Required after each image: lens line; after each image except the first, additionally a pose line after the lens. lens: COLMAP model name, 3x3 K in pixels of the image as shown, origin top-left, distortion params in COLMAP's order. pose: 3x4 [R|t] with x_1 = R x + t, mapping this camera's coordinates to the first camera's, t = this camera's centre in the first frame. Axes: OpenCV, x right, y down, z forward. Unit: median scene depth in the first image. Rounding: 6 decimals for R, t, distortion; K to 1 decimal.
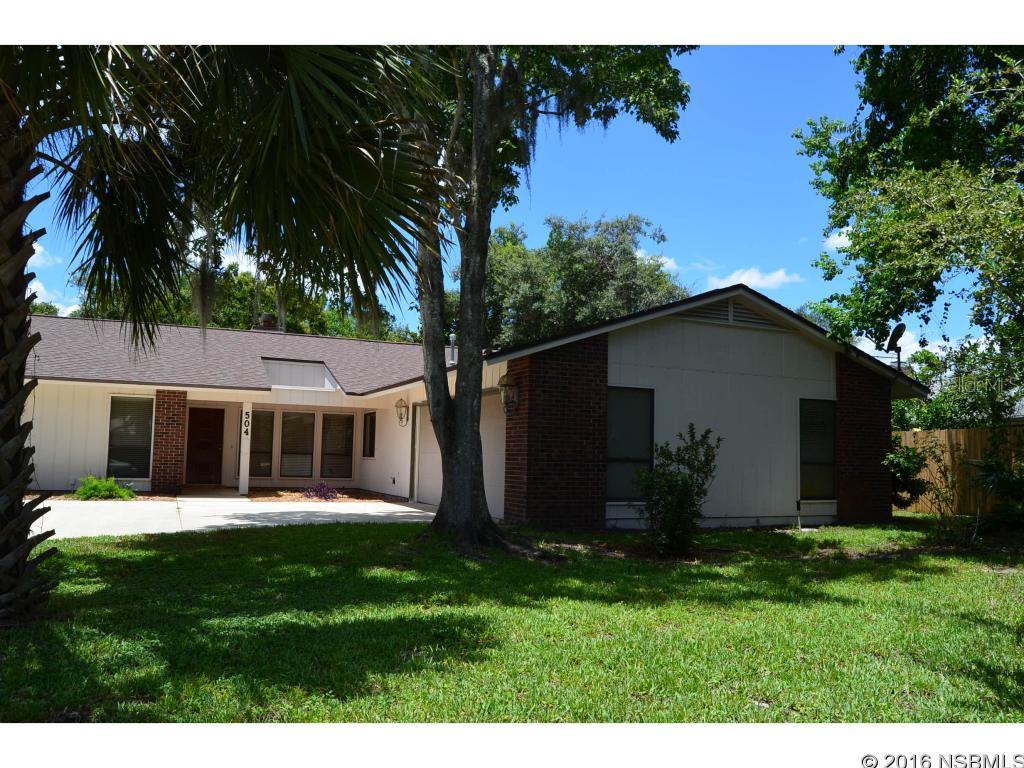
lens RADIAL K [[803.3, 0, 511.5], [0, 803.3, 382.4], [0, 0, 1]] dist [-0.084381, 0.022990]
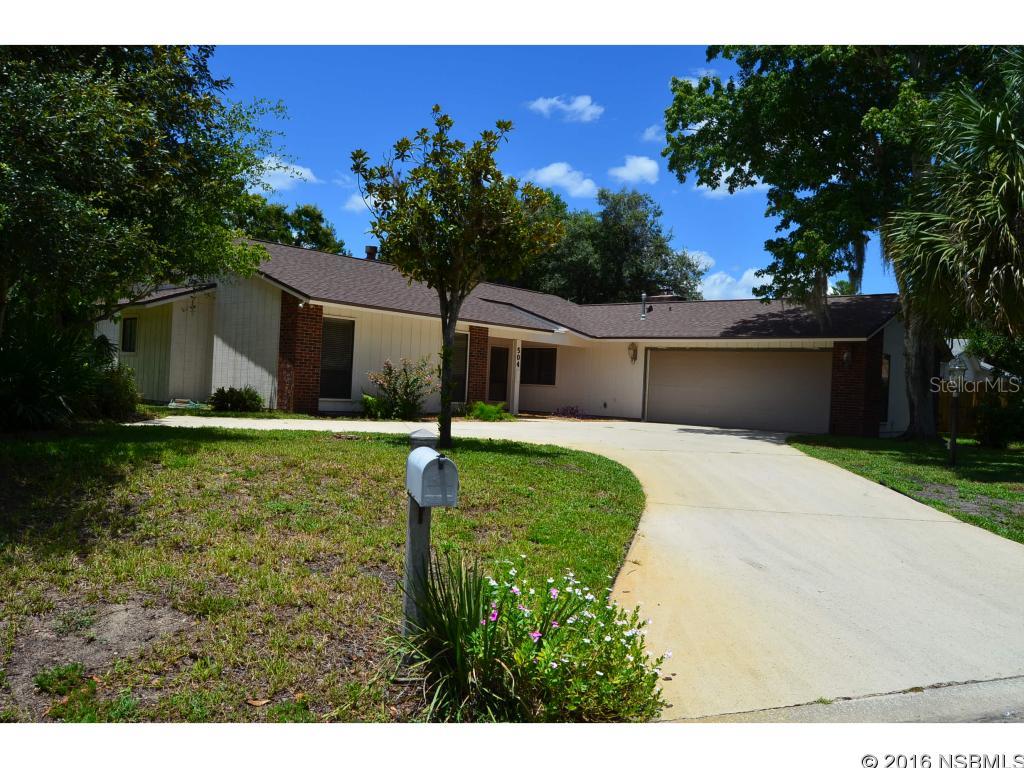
lens RADIAL K [[803.3, 0, 511.3], [0, 803.3, 388.3], [0, 0, 1]] dist [-0.084381, 0.022990]
pose [[0.895772, 0.021798, 0.443979, -0.886745], [-0.072222, 0.992663, 0.096979, -0.019158], [-0.438608, -0.118937, 0.890773, -0.089299]]
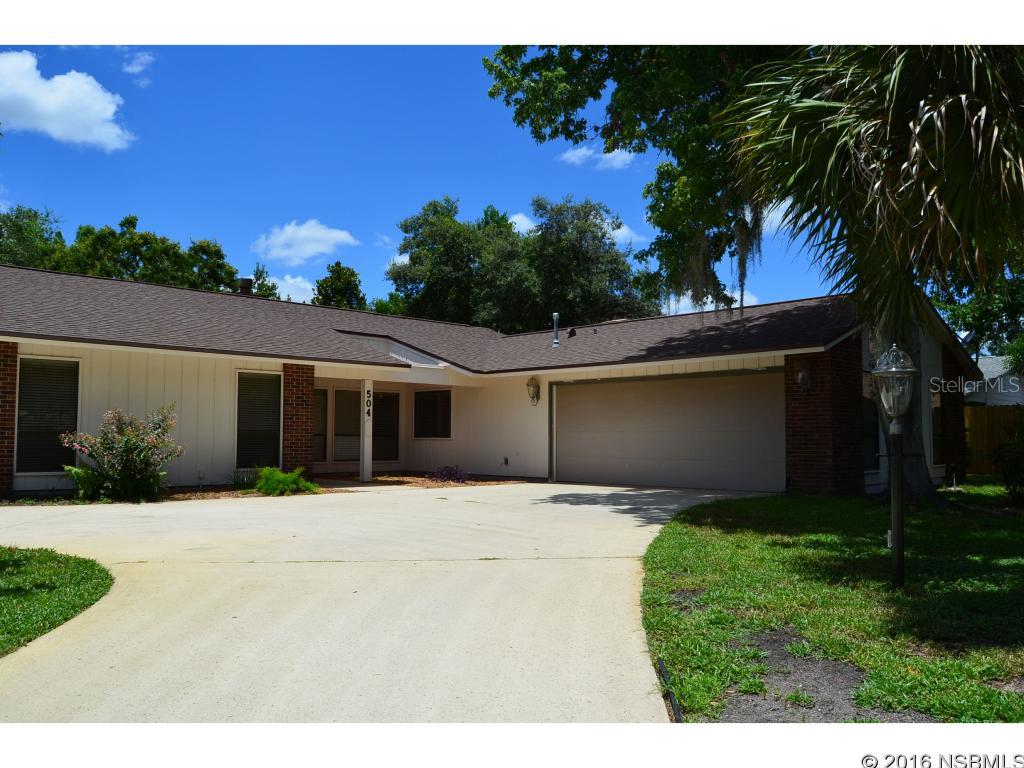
lens RADIAL K [[803.3, 0, 513.4], [0, 803.3, 381.5], [0, 0, 1]] dist [-0.084381, 0.022990]
pose [[0.923606, 0.008402, 0.383250, -0.531505], [-0.020417, 0.999419, 0.027293, -0.001105], [-0.382798, -0.033033, 0.923241, 0.097956]]
